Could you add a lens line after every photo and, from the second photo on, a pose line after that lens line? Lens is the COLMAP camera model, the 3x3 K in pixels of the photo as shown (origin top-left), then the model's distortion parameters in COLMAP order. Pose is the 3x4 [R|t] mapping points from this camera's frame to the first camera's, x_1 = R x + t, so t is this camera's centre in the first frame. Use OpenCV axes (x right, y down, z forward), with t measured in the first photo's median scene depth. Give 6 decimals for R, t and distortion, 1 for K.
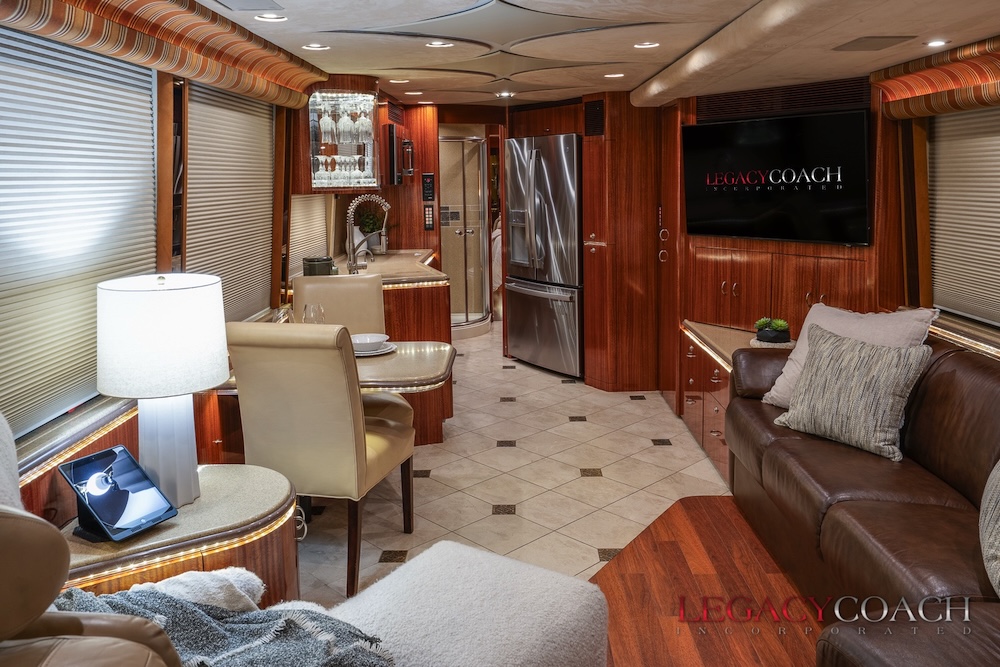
lens RADIAL K [[802.2, 0, 497.9], [0, 802.2, 236.7], [0, 0, 1]] dist [0.017537, -0.006895]
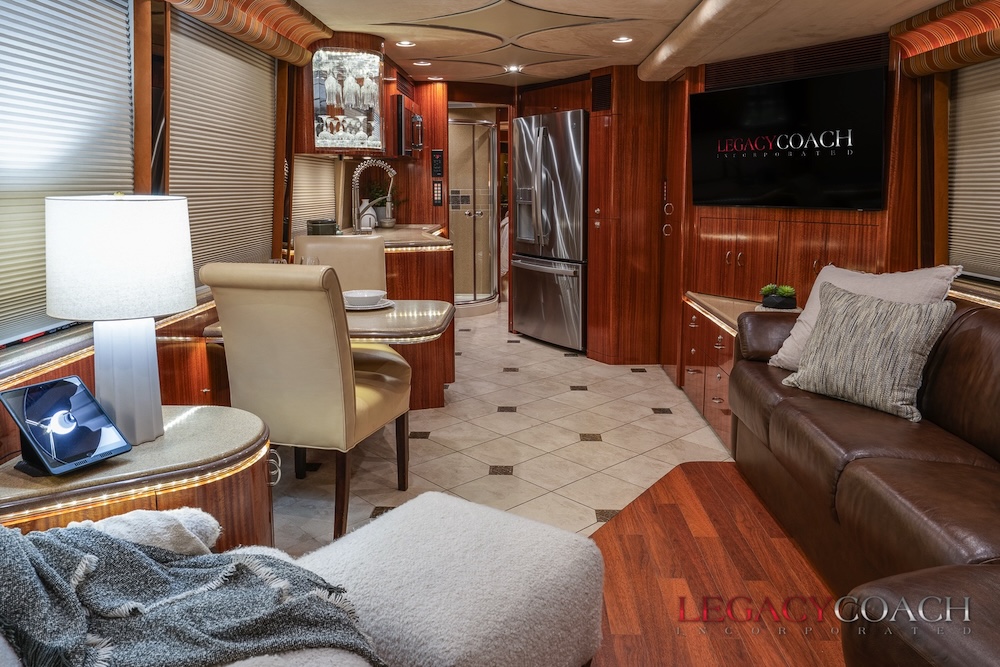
lens RADIAL K [[735.3, 0, 497.8], [0, 735.3, 260.0], [0, 0, 1]] dist [0.010064, 0.001783]
pose [[0.999688, 0.016919, -0.018380, 0.015351], [-0.016452, 0.999545, 0.025265, 0.057394], [0.018799, -0.024955, 0.999512, 0.101444]]
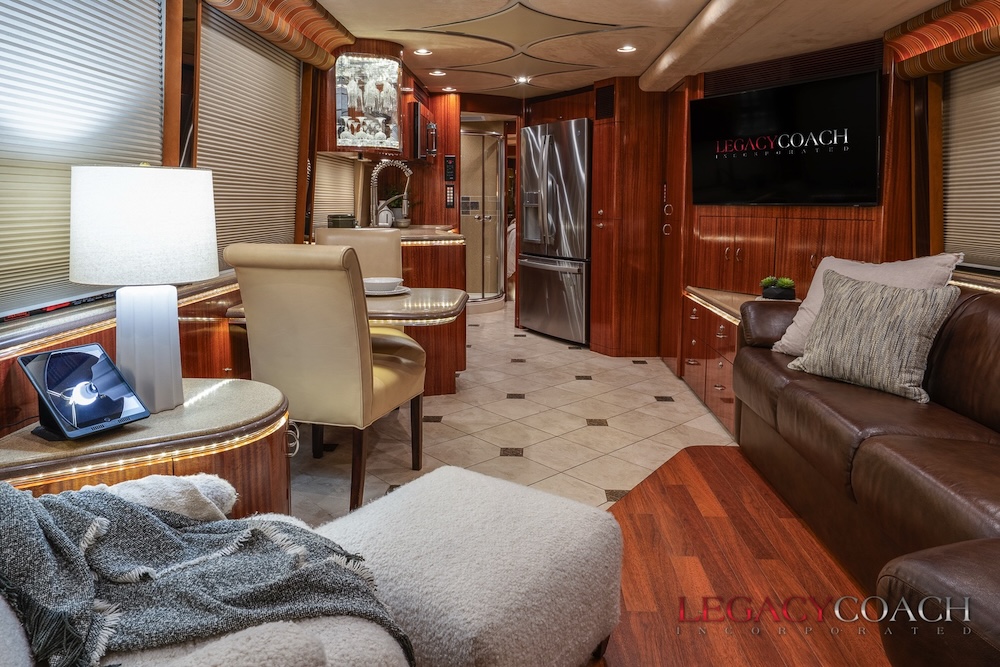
lens RADIAL K [[671.1, 0, 497.2], [0, 671.1, 250.8], [0, 0, 1]] dist [0.013795, -0.002677]
pose [[0.999429, 0.023521, -0.024257, 0.003613], [-0.023657, 0.999706, -0.005342, 0.086161], [0.024125, 0.005913, 0.999691, 0.140979]]
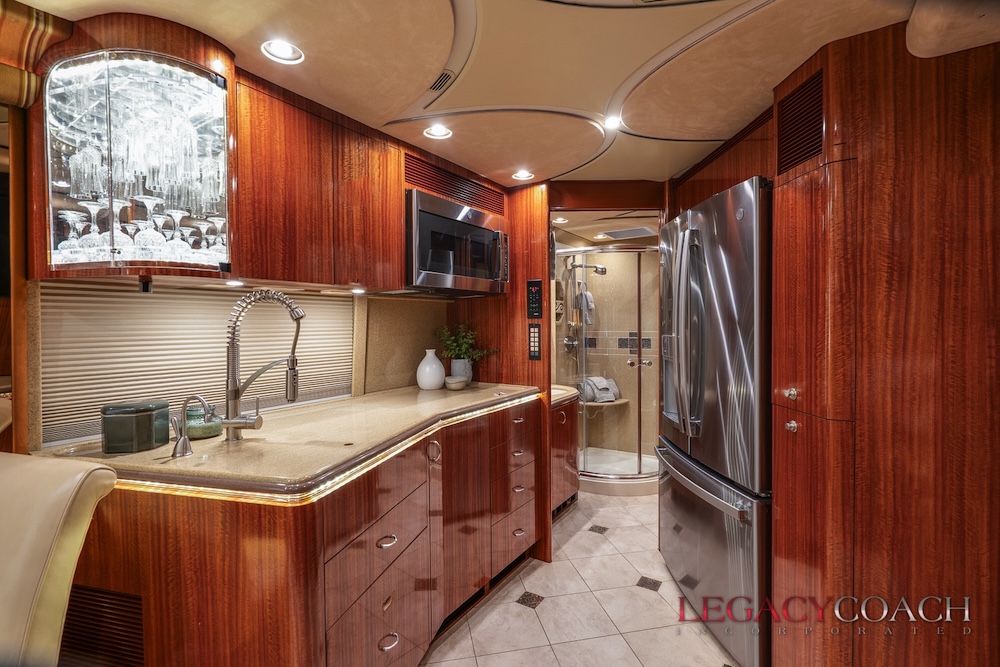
lens RADIAL K [[462.8, 0, 503.4], [0, 462.8, 331.7], [0, 0, 1]] dist [-0.000222, 0.000520]
pose [[0.849733, 0.021099, -0.526791, 0.170584], [-0.047166, 0.998235, -0.036098, -0.026775], [0.525099, 0.055520, 0.849228, 1.018412]]
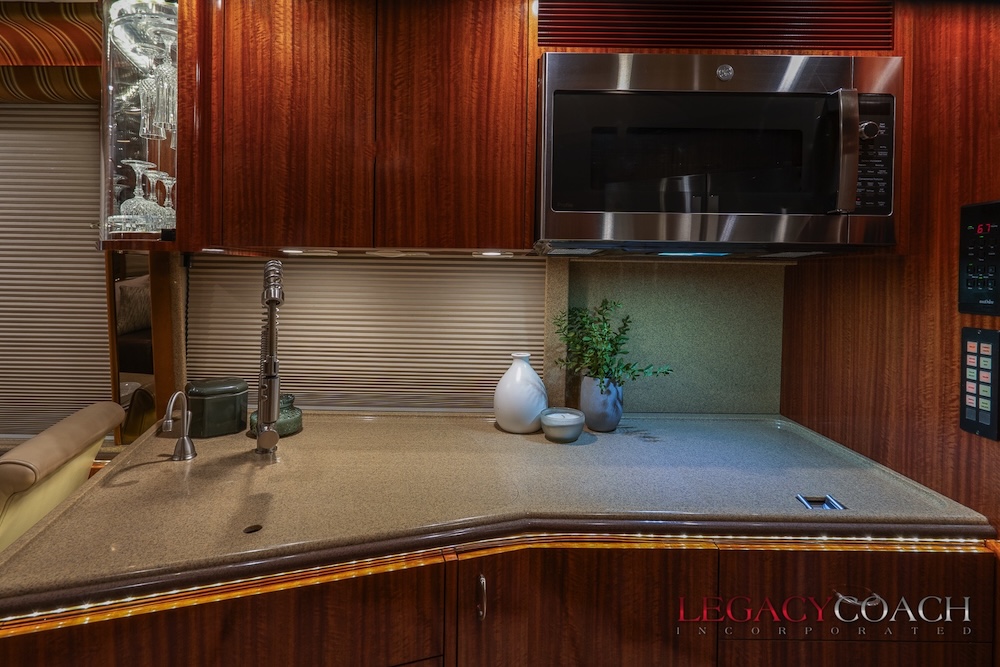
lens RADIAL K [[506.5, 0, 501.3], [0, 506.5, 272.0], [0, 0, 1]] dist [0.003359, 0.000135]
pose [[0.007194, 0.017780, -0.999816, 0.107137], [-0.090151, 0.995782, 0.017059, -0.074800], [0.995902, 0.090012, 0.008767, 1.361078]]
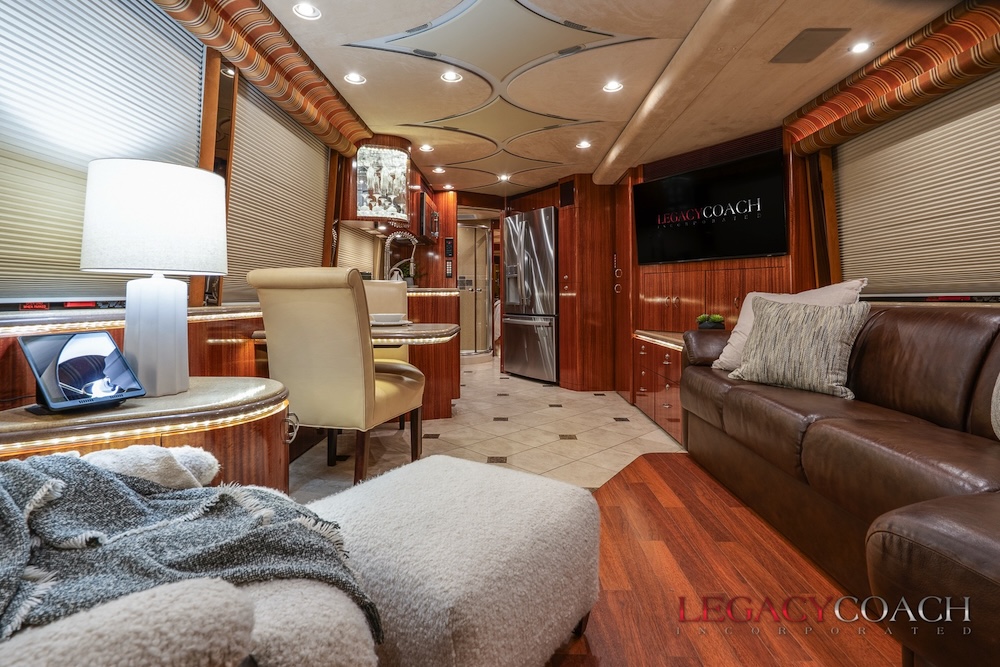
lens RADIAL K [[488.7, 0, 497.6], [0, 488.7, 285.5], [0, 0, 1]] dist [-0.001808, 0.000944]
pose [[0.999863, 0.015080, -0.006831, 0.009196], [-0.015719, 0.994261, -0.105823, 0.152046], [0.005196, 0.105916, 0.994362, 0.236064]]
